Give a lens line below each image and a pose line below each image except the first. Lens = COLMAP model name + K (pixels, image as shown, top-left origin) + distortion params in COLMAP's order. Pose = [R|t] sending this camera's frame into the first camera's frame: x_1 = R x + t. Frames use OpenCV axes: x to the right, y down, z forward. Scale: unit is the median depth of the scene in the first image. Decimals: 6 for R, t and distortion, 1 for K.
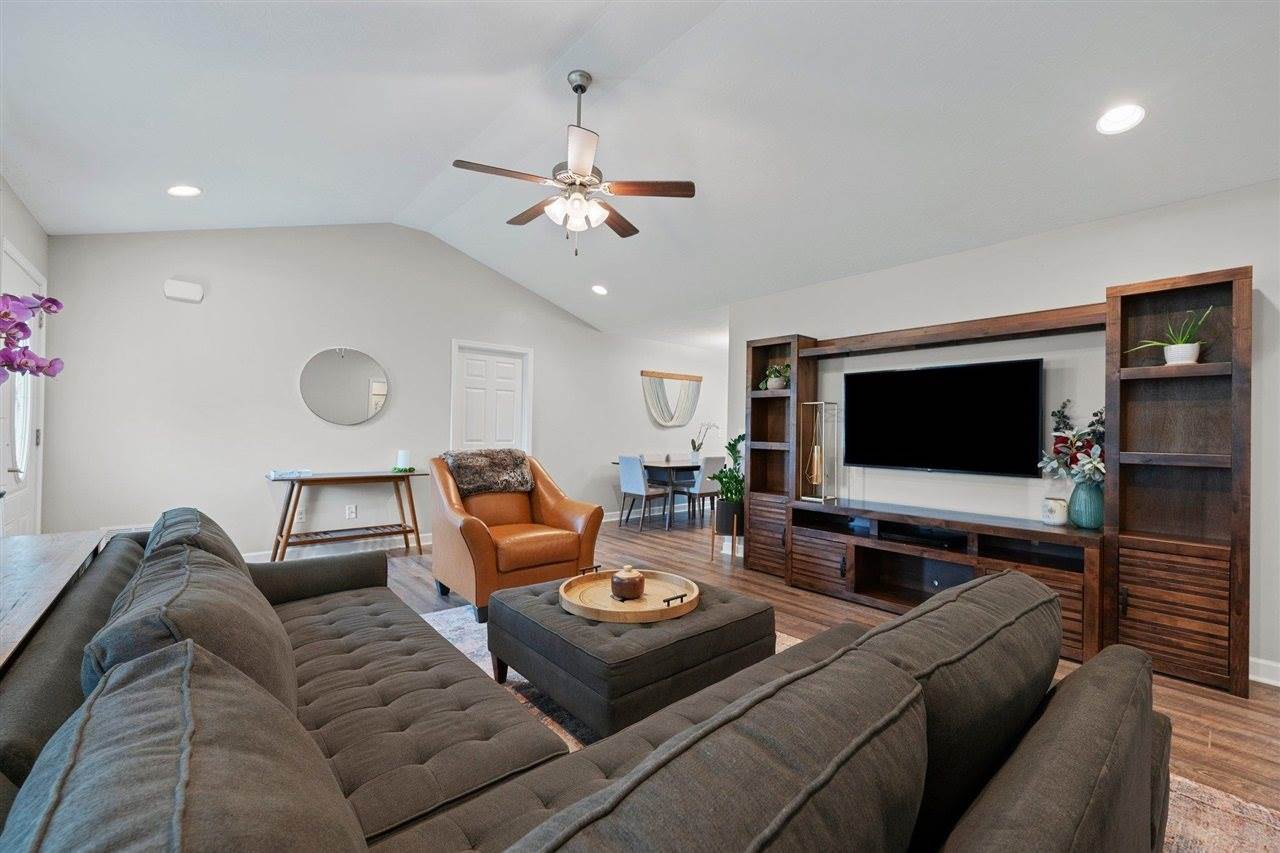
lens RADIAL K [[513.1, 0, 639.6], [0, 513.1, 425.9], [0, 0, 1]] dist [-0.002874, -0.000051]
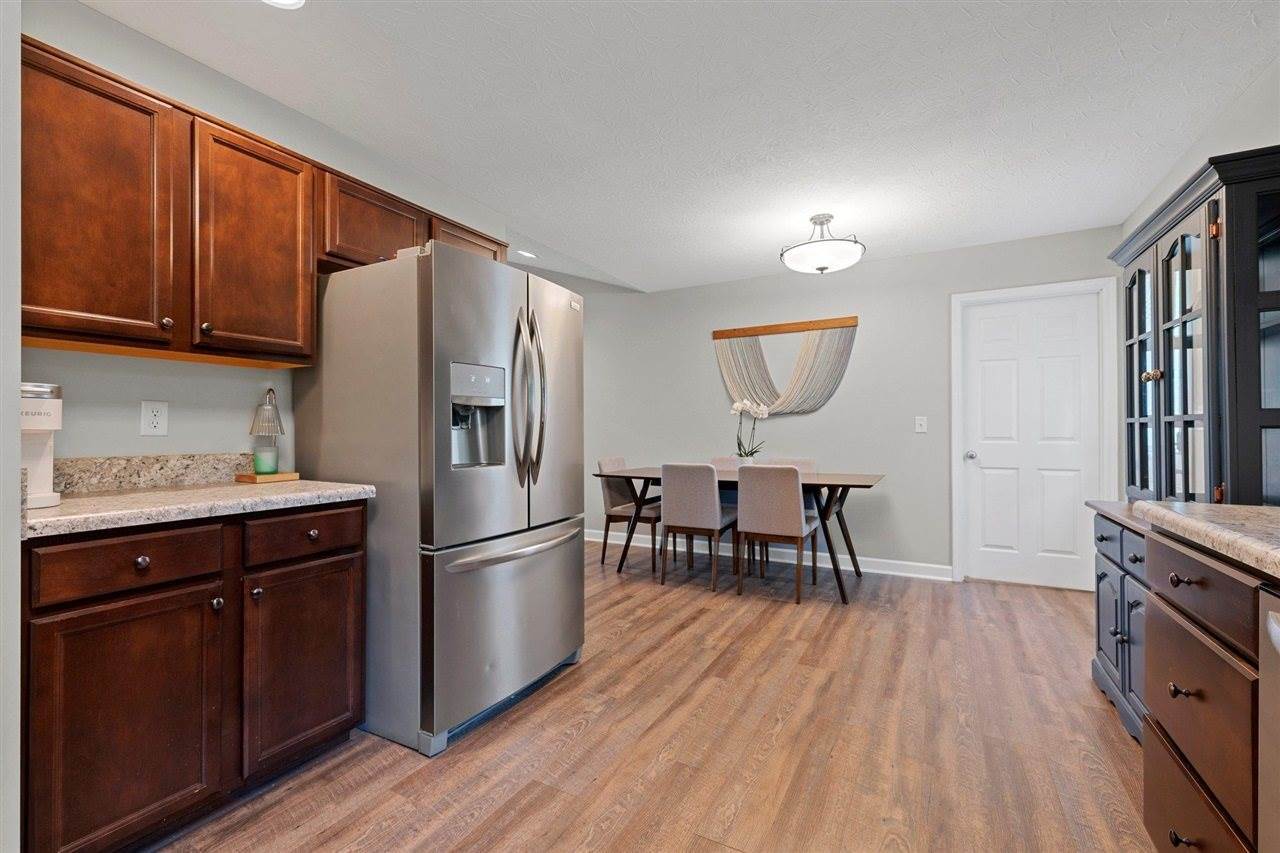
lens RADIAL K [[562.0, 0, 636.2], [0, 562.0, 428.0], [0, 0, 1]] dist [-0.000802, -0.000340]
pose [[0.356082, -0.019583, -0.934250, 0.642029], [0.013456, 0.999784, -0.015828, 0.025779], [0.934358, -0.006935, 0.356268, 0.652050]]
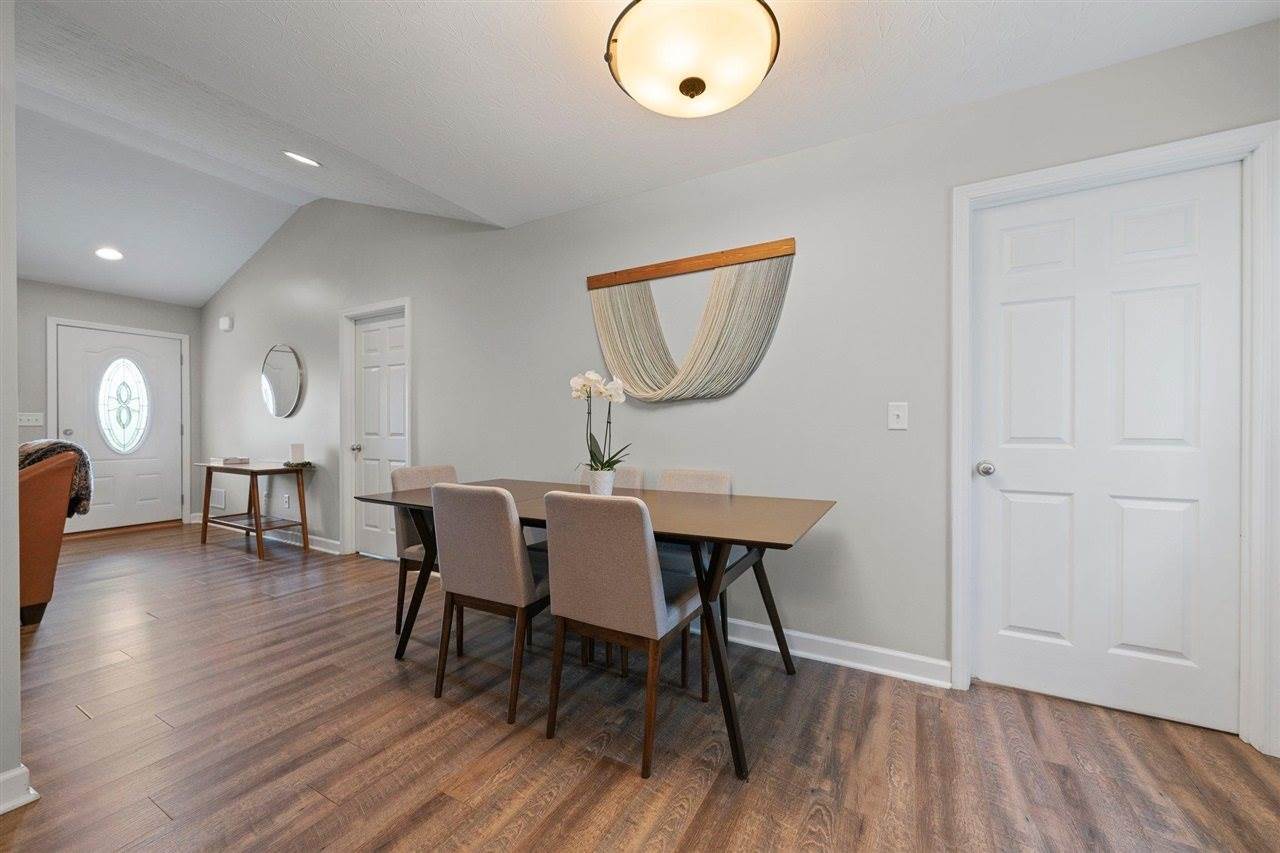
lens RADIAL K [[495.9, 0, 641.3], [0, 495.9, 427.5], [0, 0, 1]] dist [-0.003468, 0.000707]
pose [[0.346253, -0.010387, -0.938084, 0.420045], [0.012500, 0.999901, -0.006457, 0.024079], [0.938058, -0.009491, 0.346349, 0.897368]]
